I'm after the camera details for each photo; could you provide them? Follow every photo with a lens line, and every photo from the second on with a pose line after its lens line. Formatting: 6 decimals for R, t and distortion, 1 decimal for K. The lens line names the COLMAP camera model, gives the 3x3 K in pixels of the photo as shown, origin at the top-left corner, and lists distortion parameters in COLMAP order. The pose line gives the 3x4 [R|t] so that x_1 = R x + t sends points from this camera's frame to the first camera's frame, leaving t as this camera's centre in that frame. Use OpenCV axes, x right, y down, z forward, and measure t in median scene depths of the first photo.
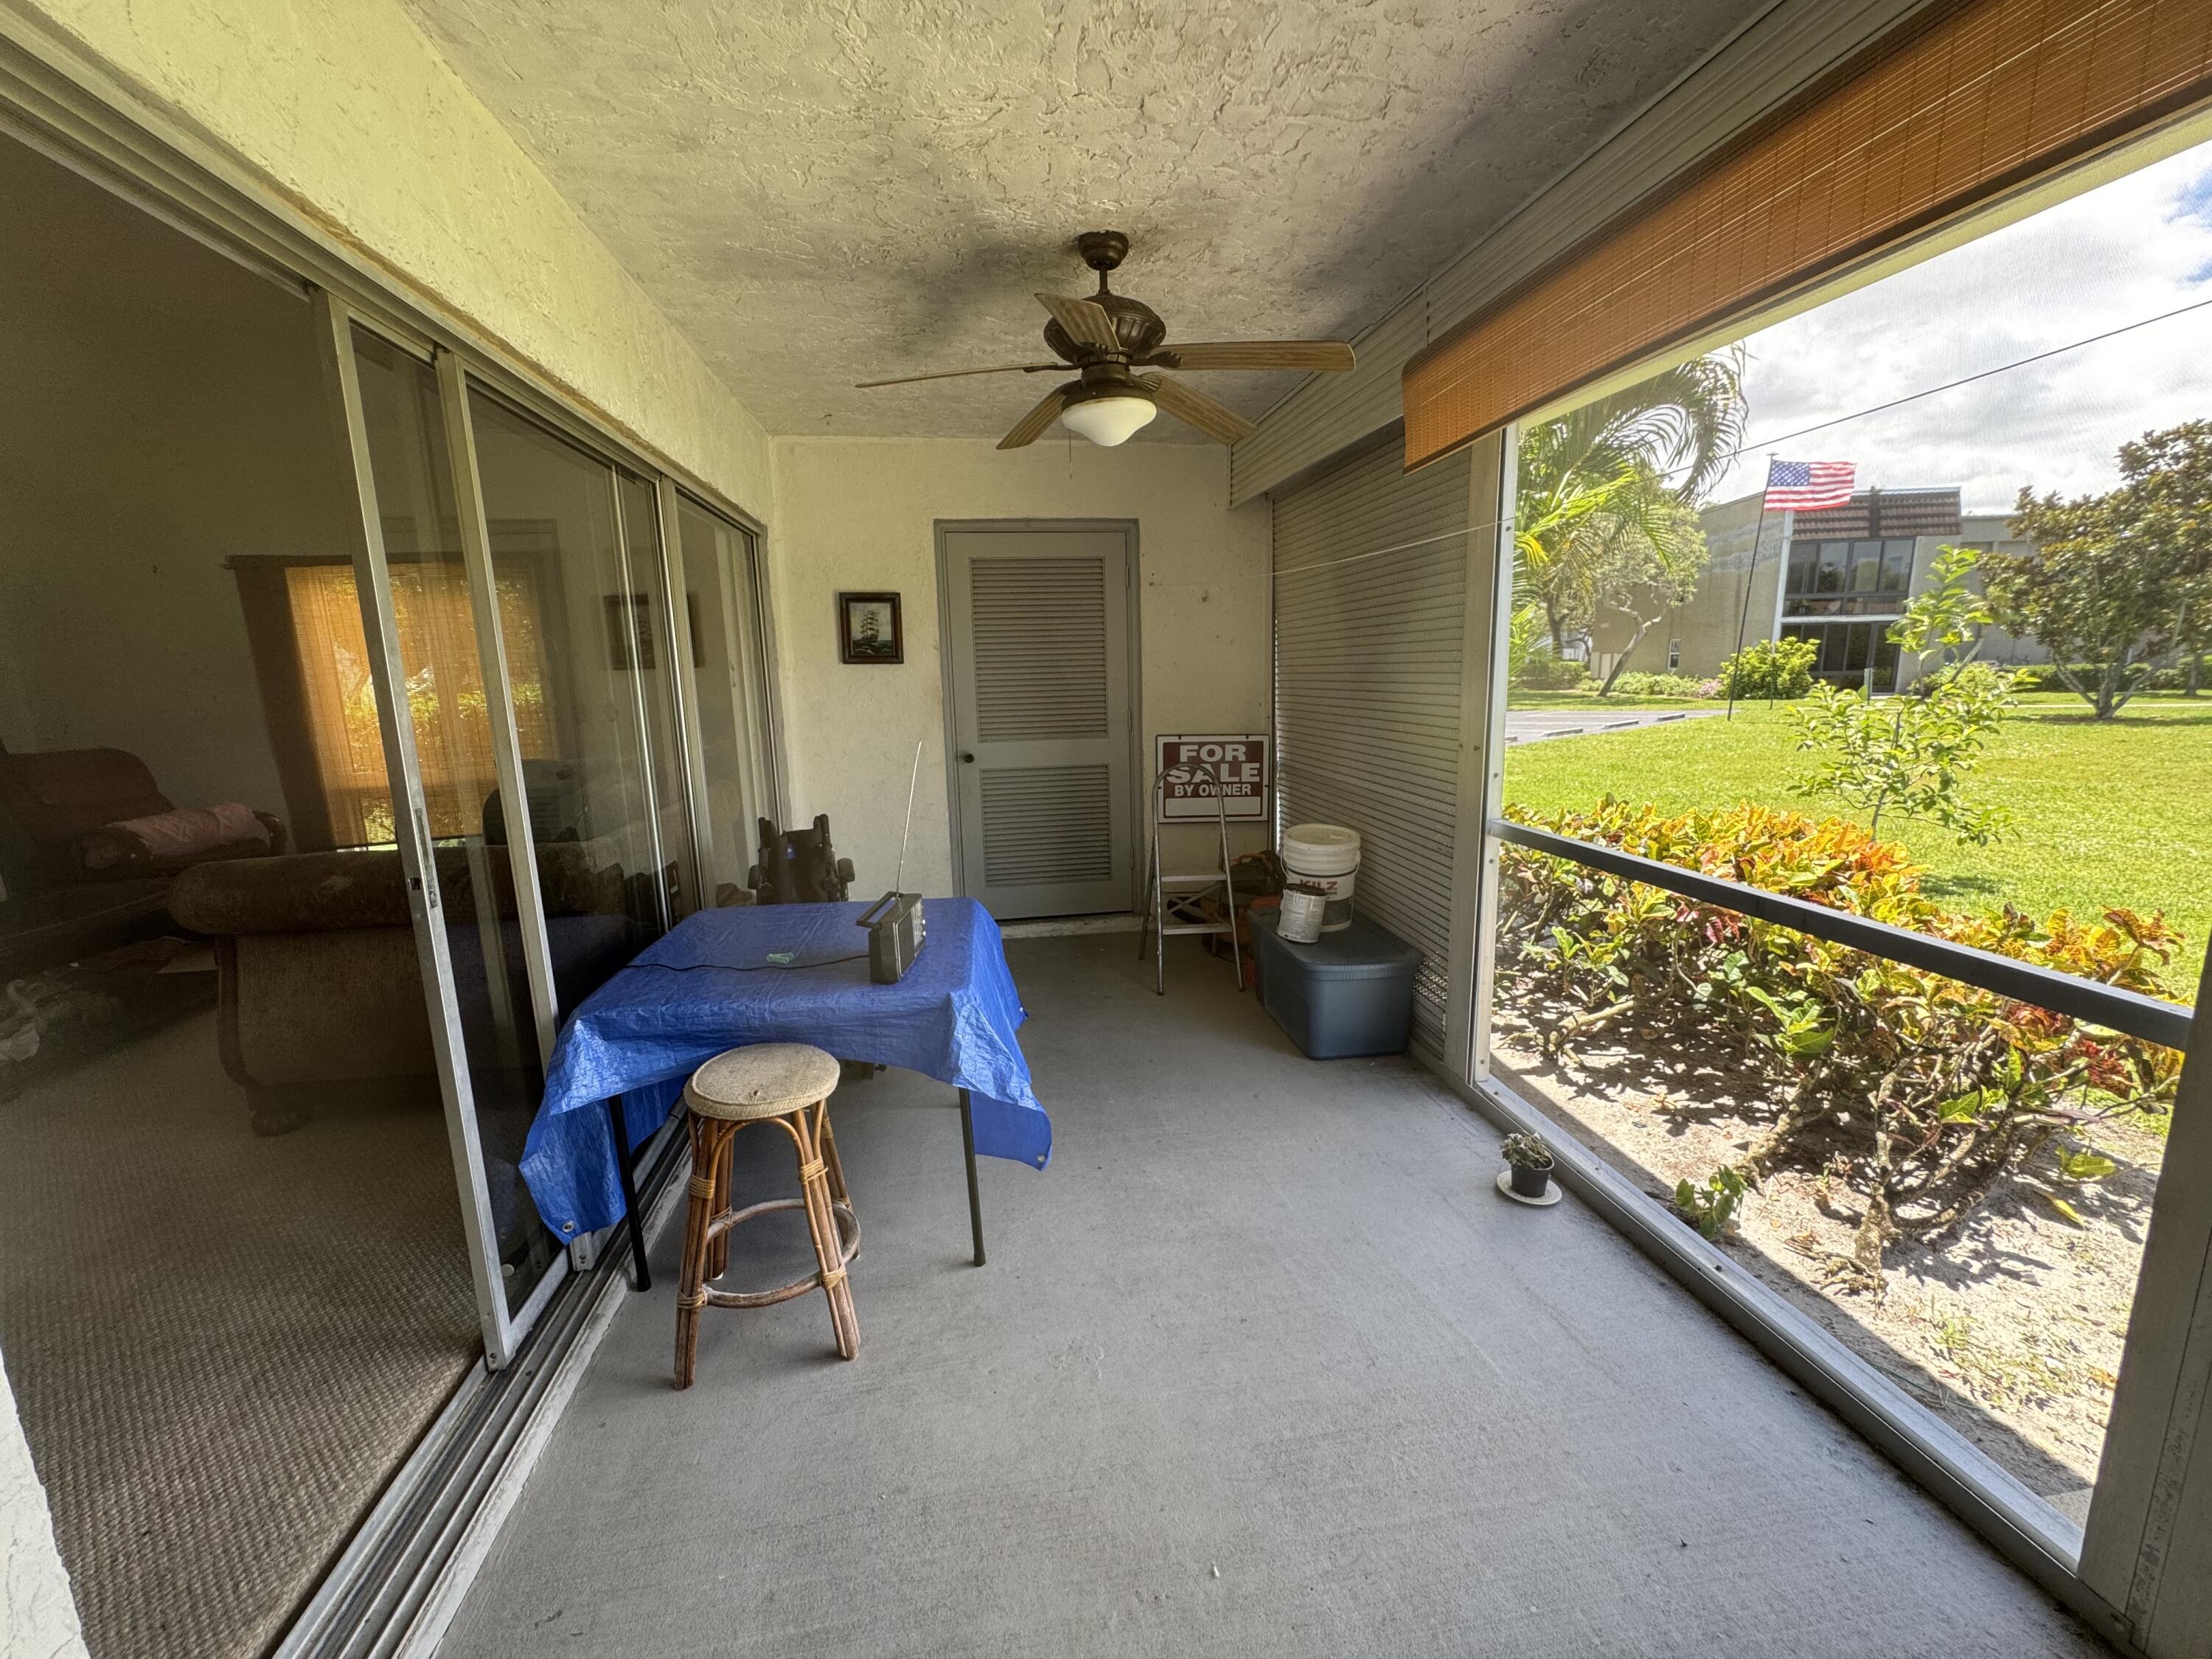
lens RADIAL K [[878.0, 0, 1096.0], [0, 878.0, 830.0], [0, 0, 1]] dist [-0.001090, -0.000046]
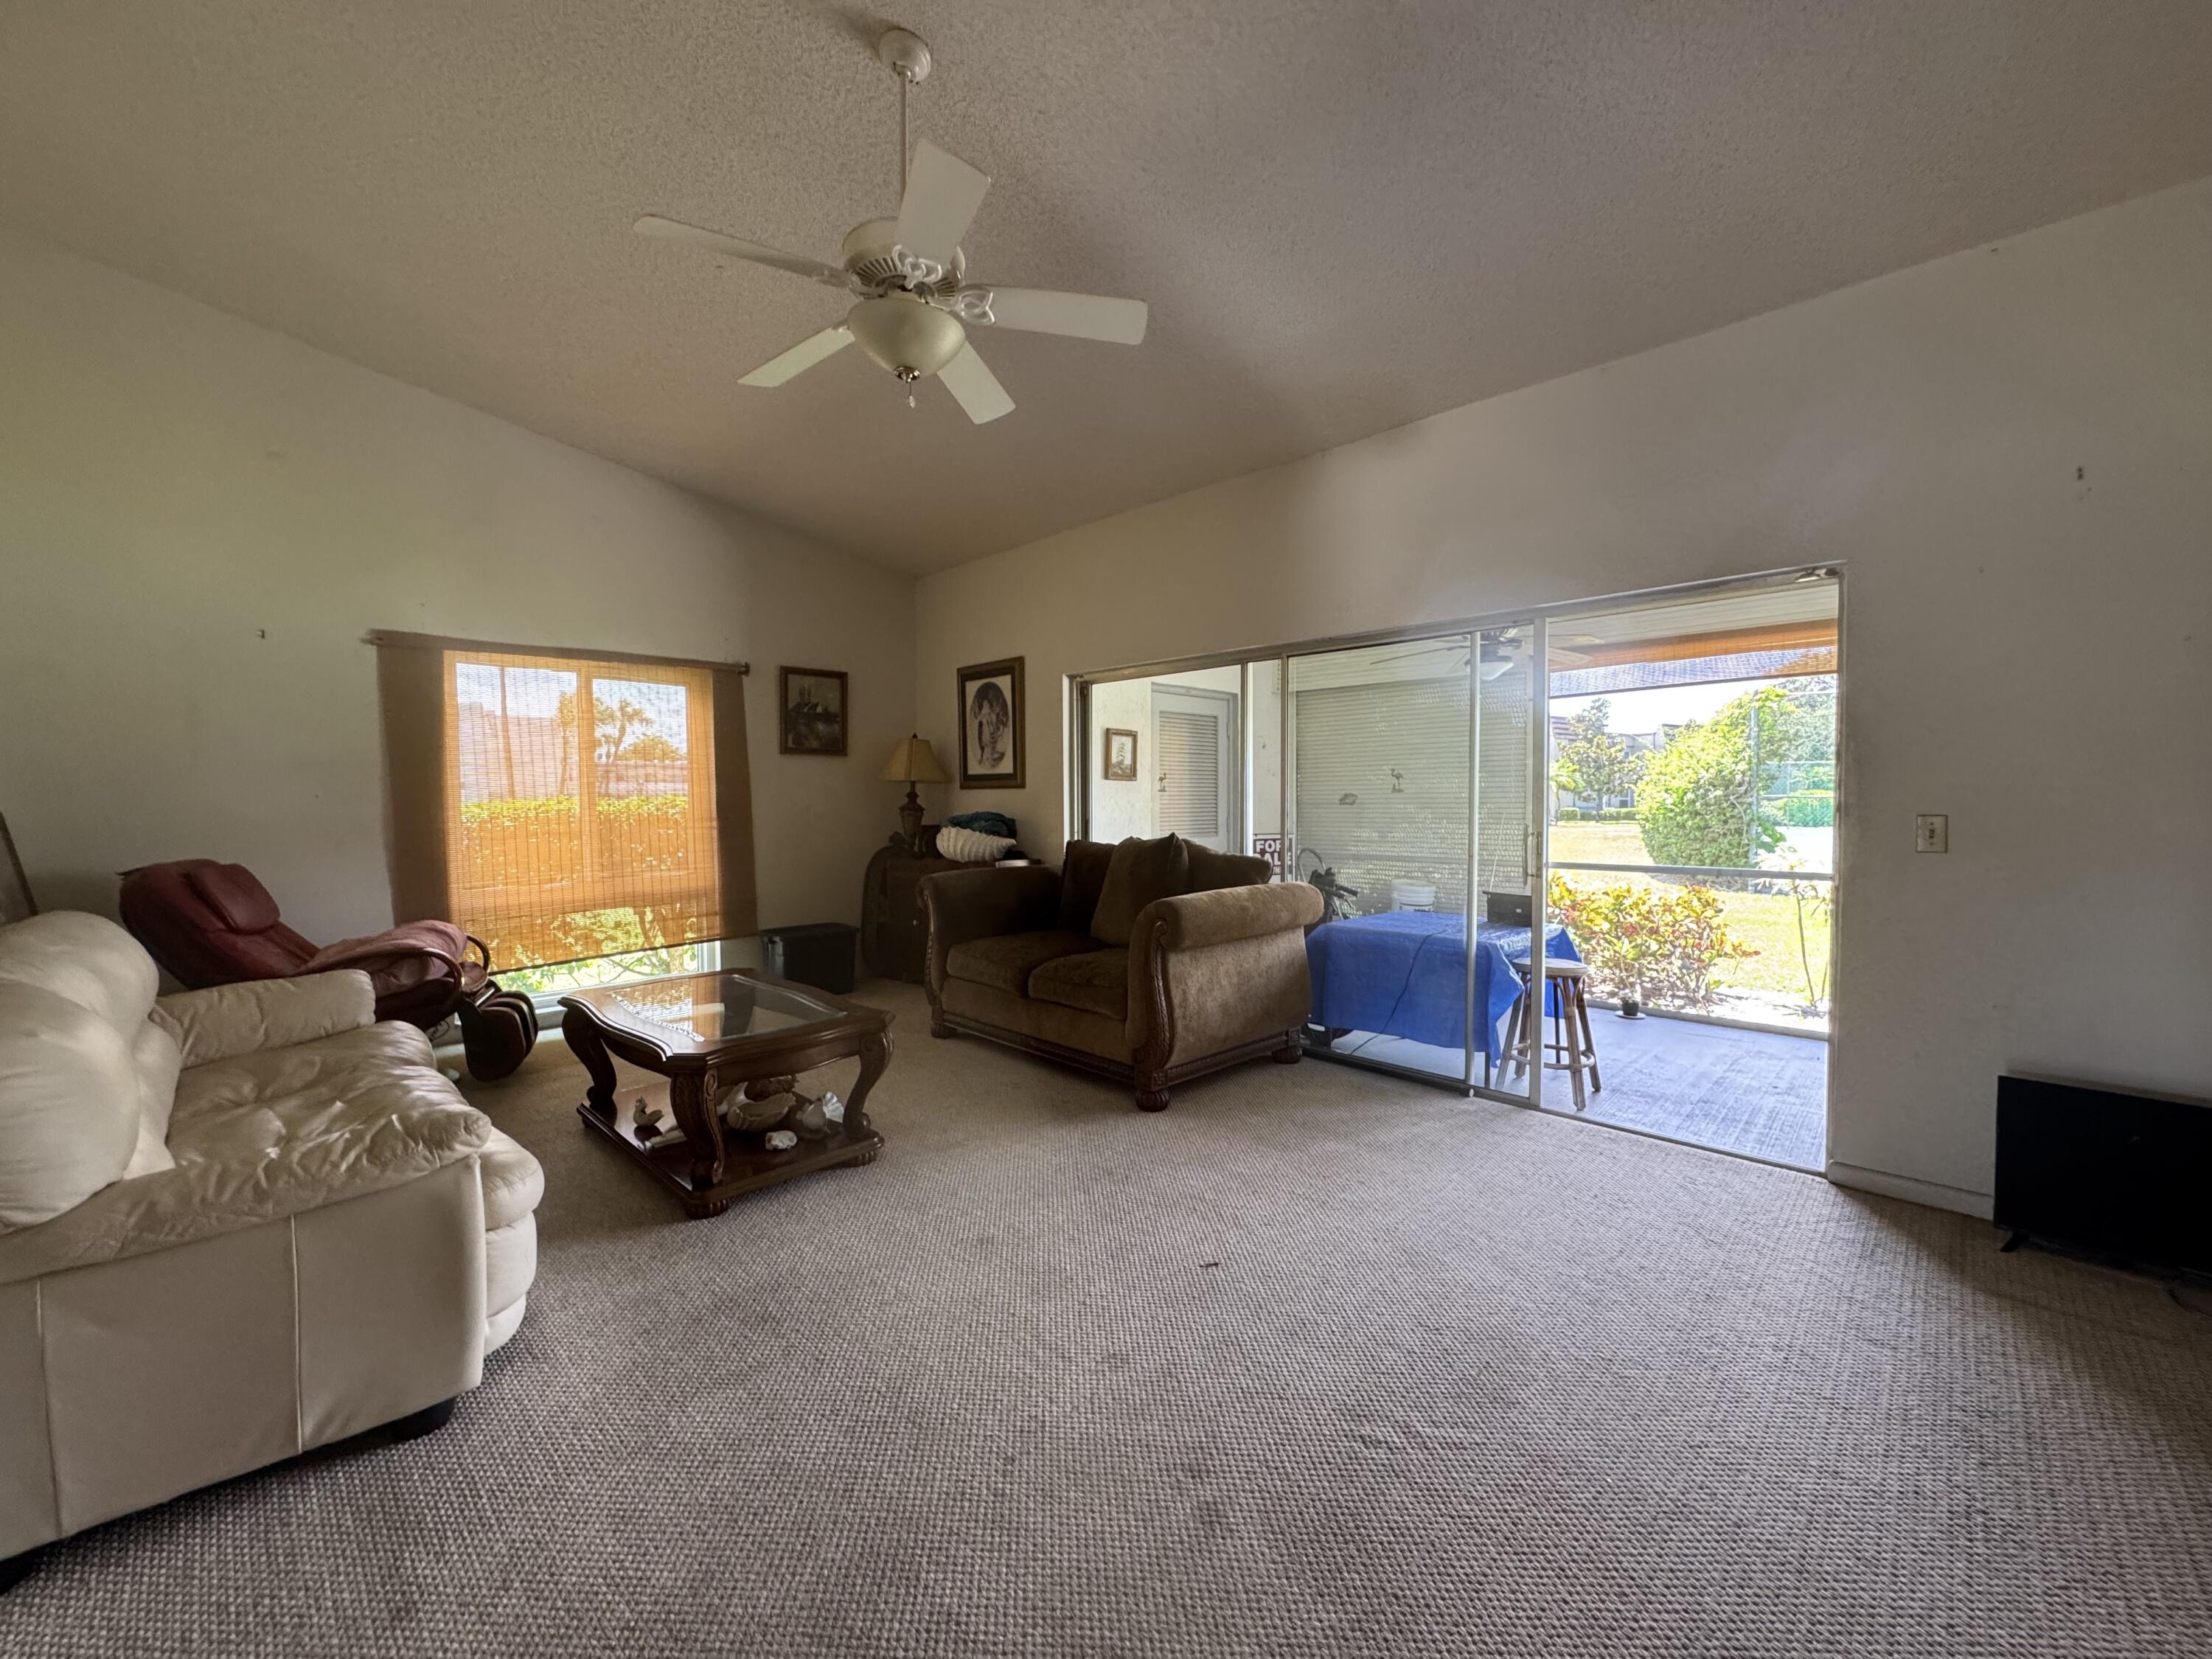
lens RADIAL K [[878.0, 0, 1104.8], [0, 878.0, 837.4], [0, 0, 1]] dist [-0.001090, -0.000046]
pose [[0.800056, -0.004725, 0.599907, -1.085639], [0.099696, 0.987112, -0.125183, 0.063750], [-0.591584, 0.159962, 0.790216, -0.039689]]
